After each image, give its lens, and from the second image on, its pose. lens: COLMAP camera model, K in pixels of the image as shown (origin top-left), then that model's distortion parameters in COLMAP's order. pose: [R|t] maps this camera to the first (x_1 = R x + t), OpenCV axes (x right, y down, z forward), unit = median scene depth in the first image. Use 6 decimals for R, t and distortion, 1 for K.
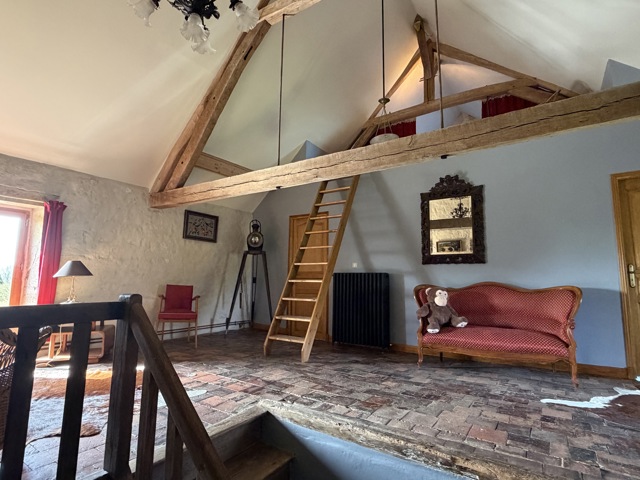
lens RADIAL K [[343.4, 0, 318.5], [0, 343.4, 239.3], [0, 0, 1]] dist [-0.001200, -0.000073]
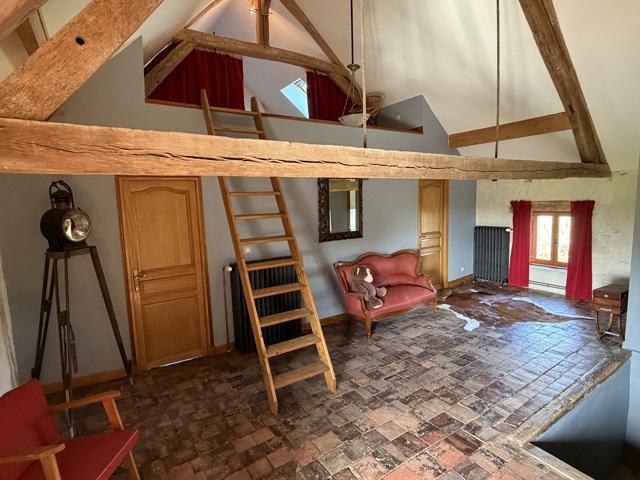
lens RADIAL K [[343.4, 0, 318.5], [0, 343.4, 237.9], [0, 0, 1]] dist [-0.001200, -0.000073]
pose [[0.374186, -0.132339, 0.917862, -0.966323], [-0.078932, 0.981628, 0.173711, -0.178898], [-0.923989, -0.137449, 0.356865, 1.007130]]
